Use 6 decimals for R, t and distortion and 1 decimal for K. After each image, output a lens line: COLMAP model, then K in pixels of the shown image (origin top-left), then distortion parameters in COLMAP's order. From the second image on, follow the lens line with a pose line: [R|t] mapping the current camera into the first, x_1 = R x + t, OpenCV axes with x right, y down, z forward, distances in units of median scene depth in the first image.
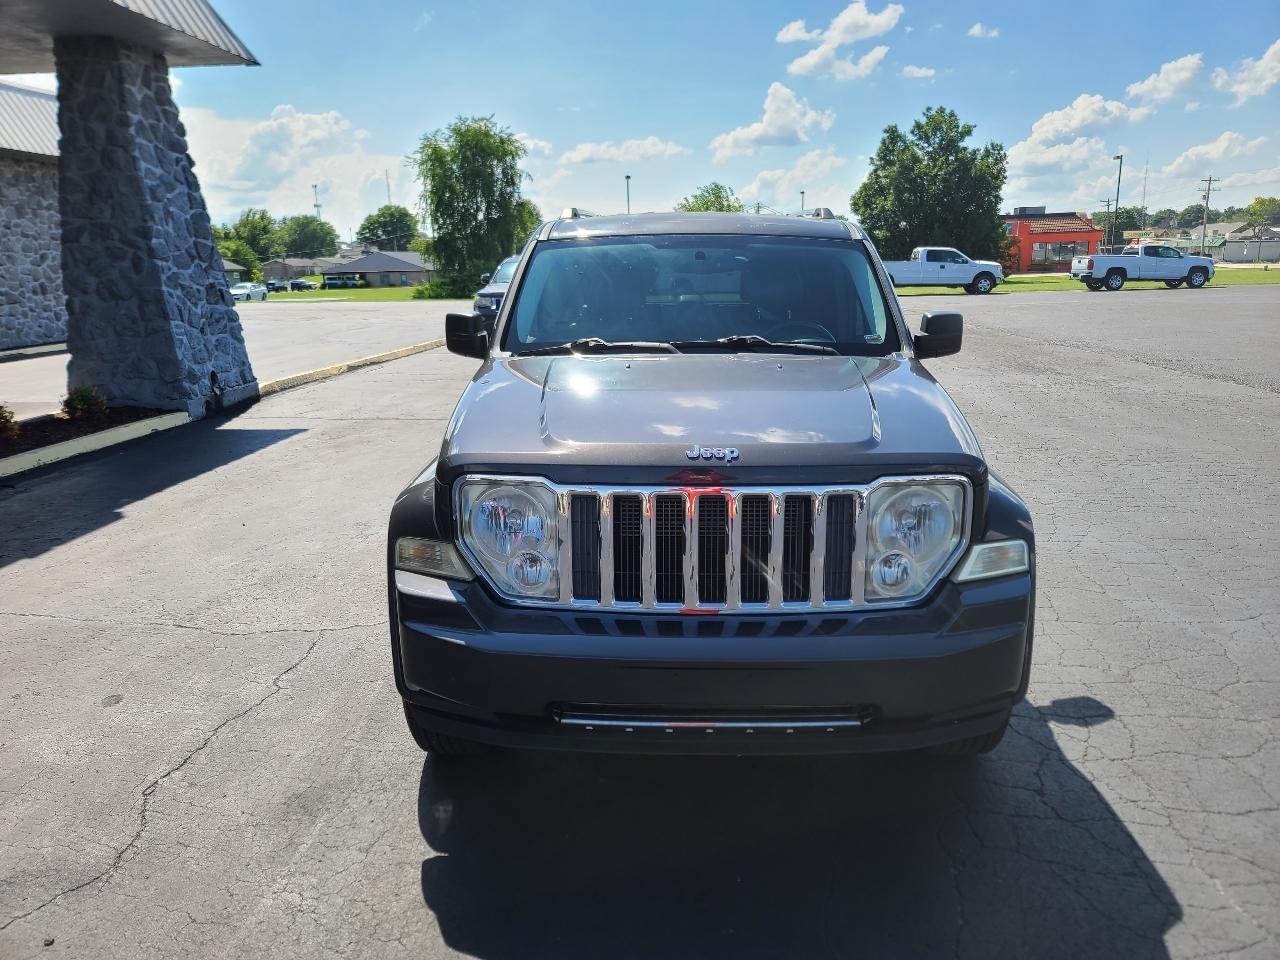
lens RADIAL K [[917.7, 0, 643.4], [0, 917.7, 478.9], [0, 0, 1]] dist [0.099885, -0.077763]
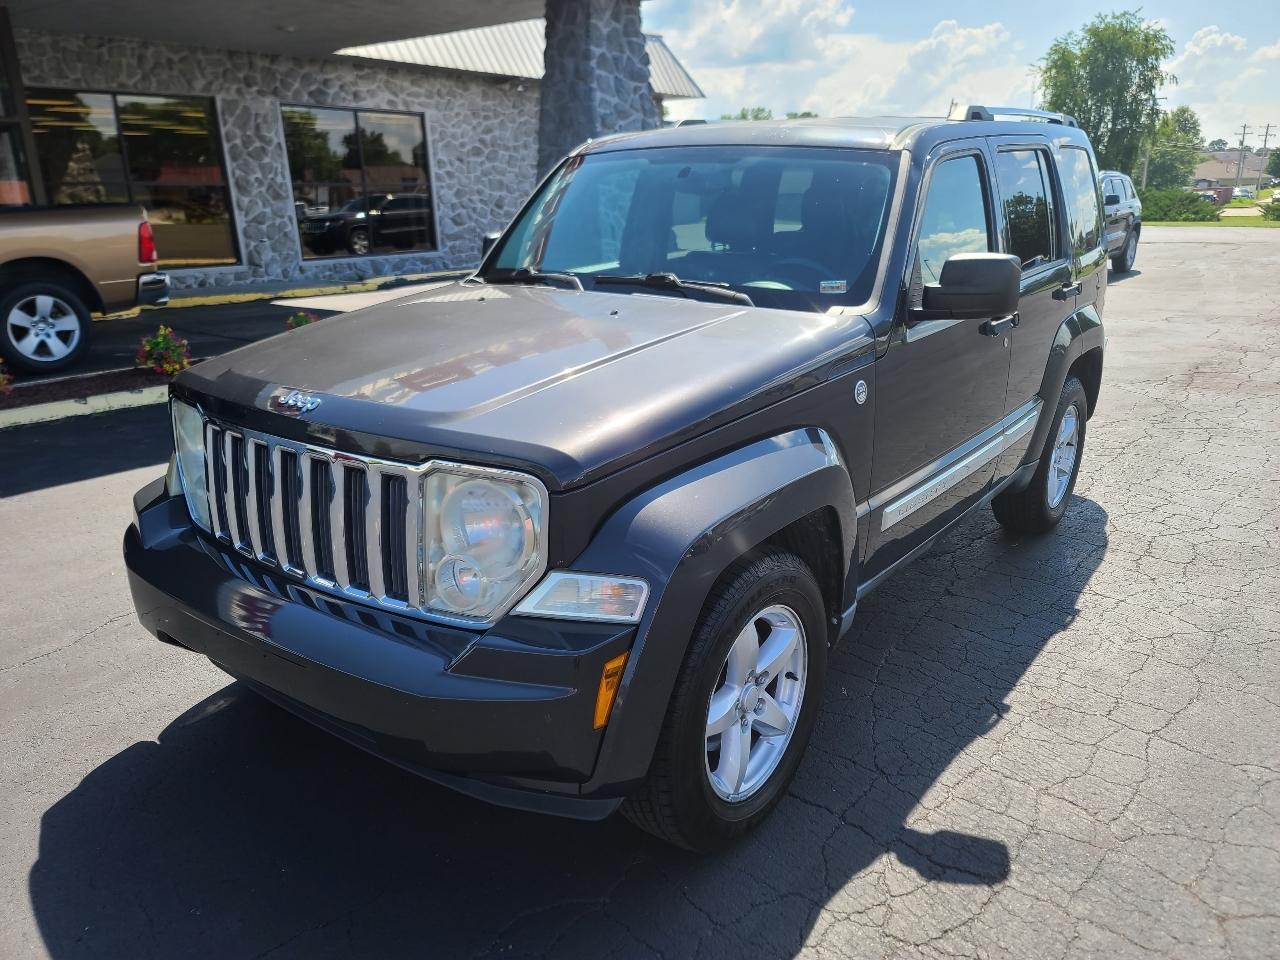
lens RADIAL K [[917.7, 0, 643.4], [0, 917.7, 478.9], [0, 0, 1]] dist [0.099885, -0.077763]
pose [[0.830088, 0.176017, -0.529123, 0.175625], [-0.134592, 0.984063, 0.116209, -0.021682], [0.541146, -0.025248, 0.840550, 0.091897]]
